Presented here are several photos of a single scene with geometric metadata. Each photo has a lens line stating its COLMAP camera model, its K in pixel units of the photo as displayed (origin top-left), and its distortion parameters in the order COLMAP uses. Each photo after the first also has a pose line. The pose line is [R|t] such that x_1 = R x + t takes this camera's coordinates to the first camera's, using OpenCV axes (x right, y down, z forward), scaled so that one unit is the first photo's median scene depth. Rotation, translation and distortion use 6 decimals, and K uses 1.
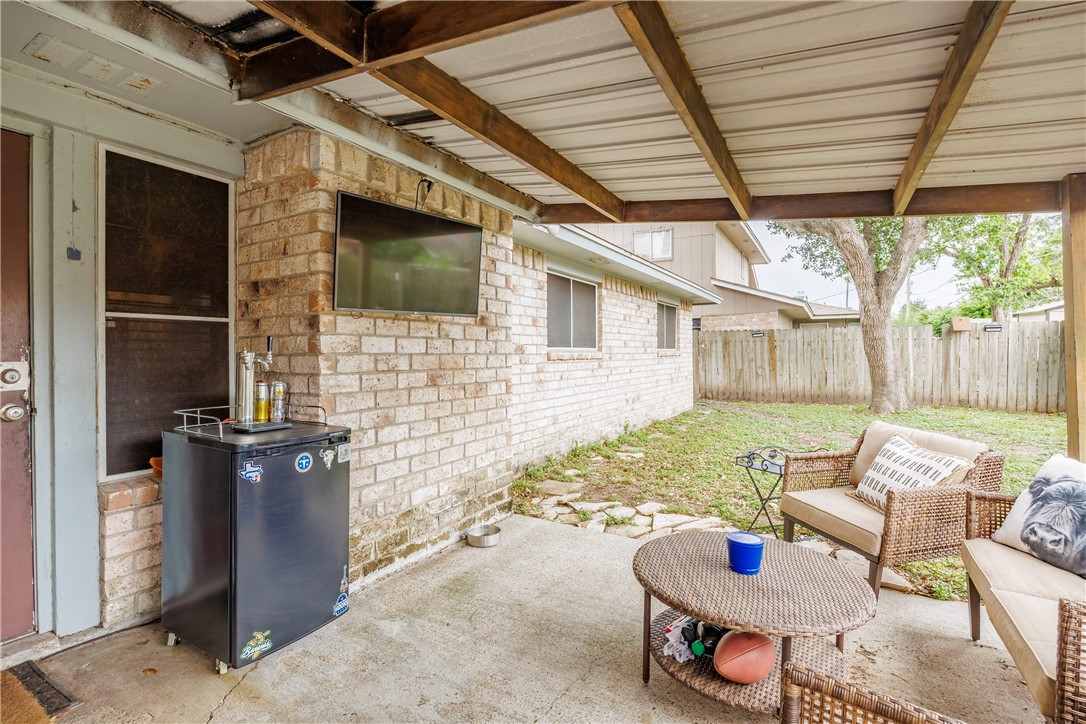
lens RADIAL K [[512.0, 0, 542.5], [0, 512.0, 353.7], [0, 0, 1]] dist [-0.013218, 0.002410]
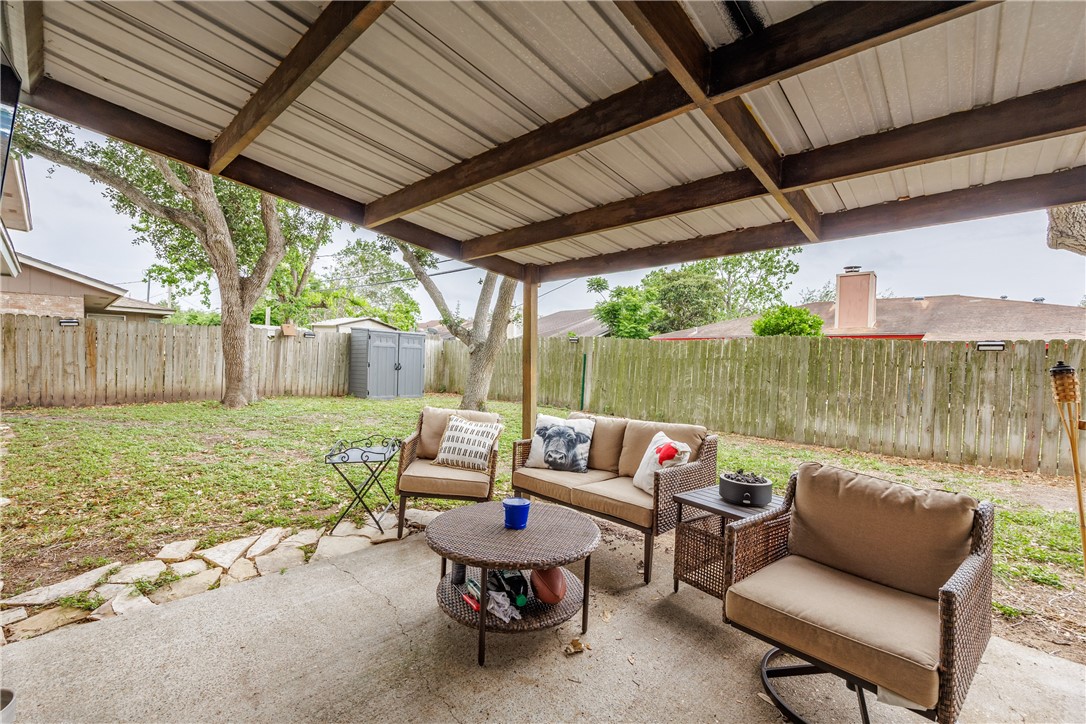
lens RADIAL K [[456.6, 0, 540.7], [0, 456.6, 367.1], [0, 0, 1]] dist [0.009672, -0.002029]
pose [[0.235678, -0.003607, 0.971825, -0.145744], [-0.029855, 0.999494, 0.010950, 0.001739], [-0.971373, -0.031595, 0.235451, 0.141217]]
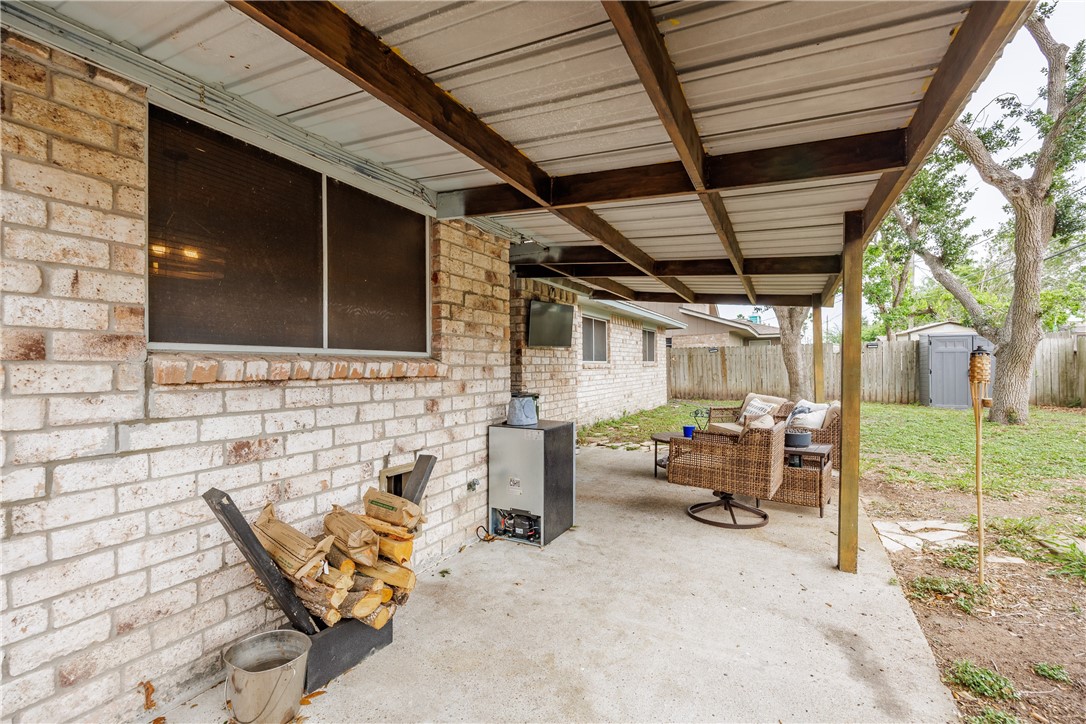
lens RADIAL K [[483.9, 0, 546.8], [0, 483.9, 363.2], [0, 0, 1]] dist [-0.001003, -0.000089]
pose [[0.998831, -0.006375, 0.047924, -0.113789], [0.006697, 0.999956, -0.006555, 0.002831], [-0.047880, 0.006868, 0.998829, -0.361307]]
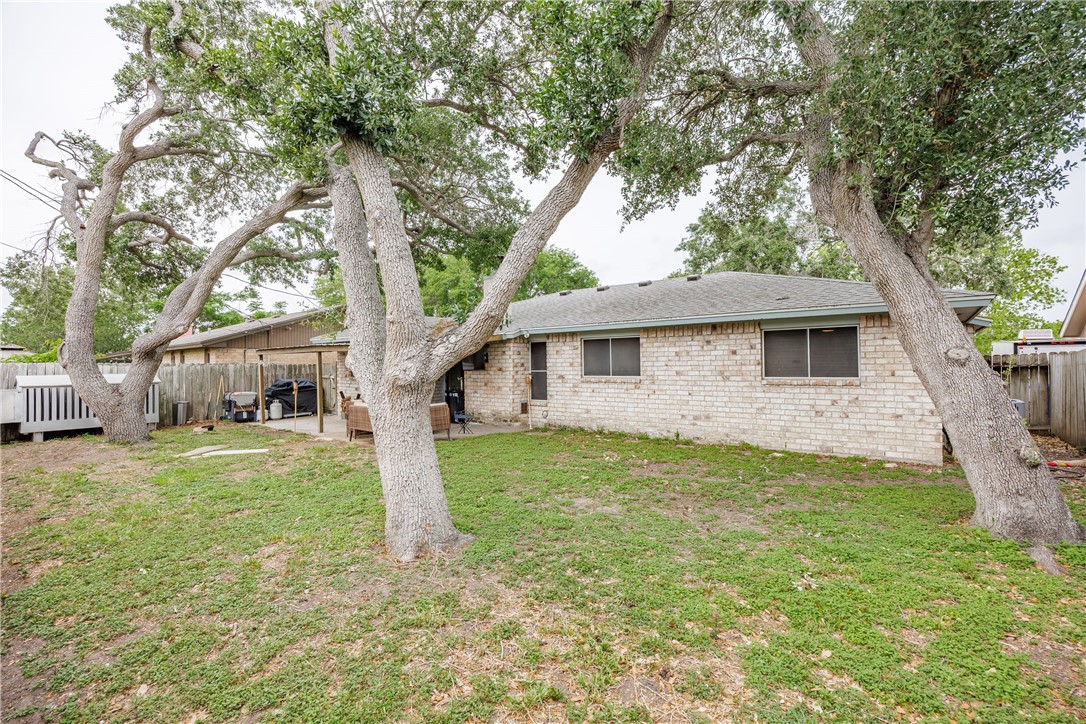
lens RADIAL K [[483.9, 0, 543.2], [0, 483.9, 364.4], [0, 0, 1]] dist [-0.001003, -0.000089]
pose [[-0.172440, 0.006839, -0.984996, 1.241922], [0.011906, 0.999917, 0.004858, -0.044224], [0.984948, -0.010889, -0.172507, 0.736205]]
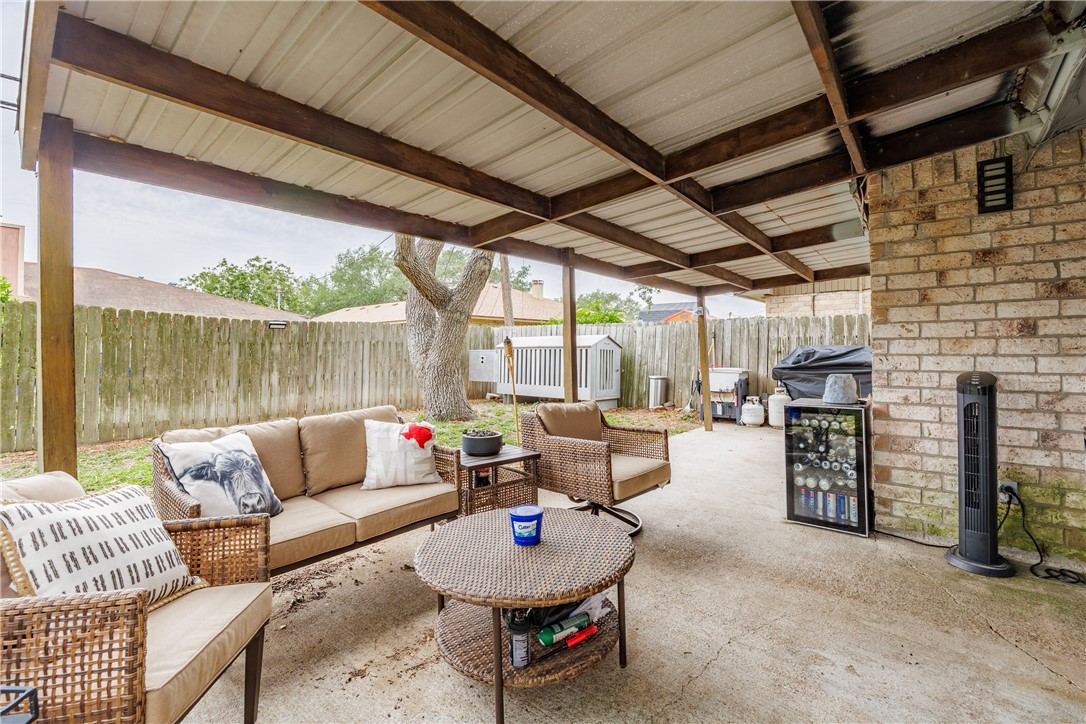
lens RADIAL K [[465.5, 0, 535.9], [0, 465.5, 346.7], [0, 0, 1]] dist [-0.007996, 0.000691]
pose [[-0.980923, 0.007777, 0.194242, 0.039914], [0.006681, 0.999958, -0.006299, 0.006621], [-0.194283, -0.004881, -0.980933, 0.399582]]
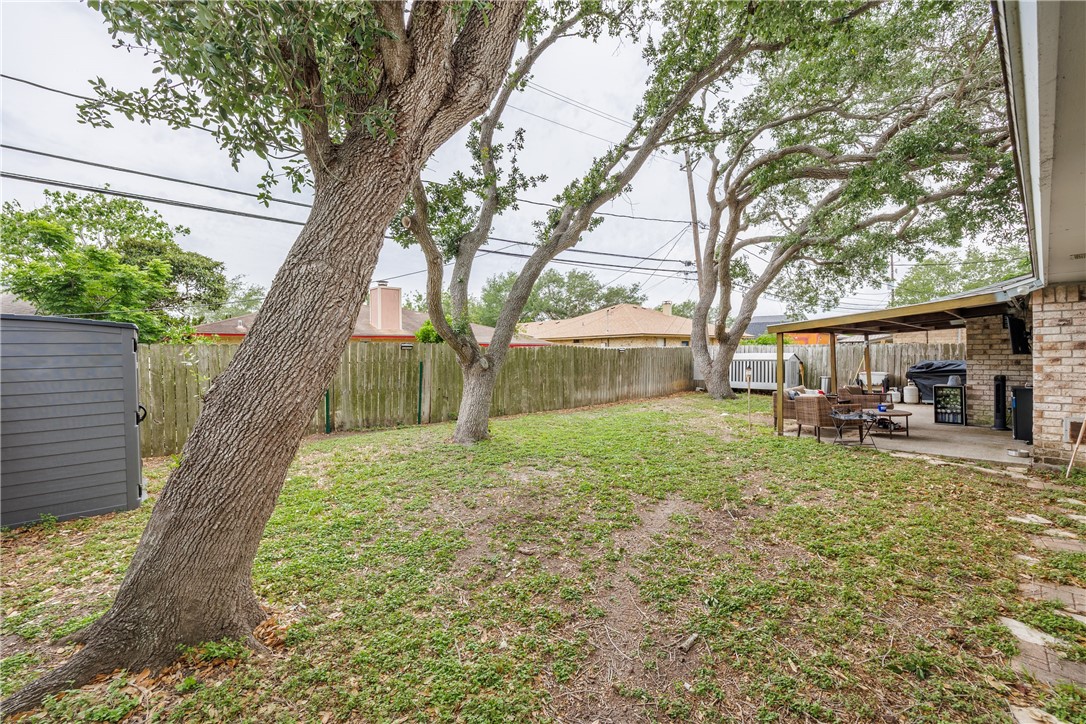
lens RADIAL K [[456.6, 0, 534.2], [0, 456.6, 360.8], [0, 0, 1]] dist [0.009672, -0.002029]
pose [[-0.948306, 0.009495, 0.317216, 0.450136], [0.016500, 0.999676, 0.019403, -0.042229], [-0.316929, 0.023634, -0.948155, 1.288851]]
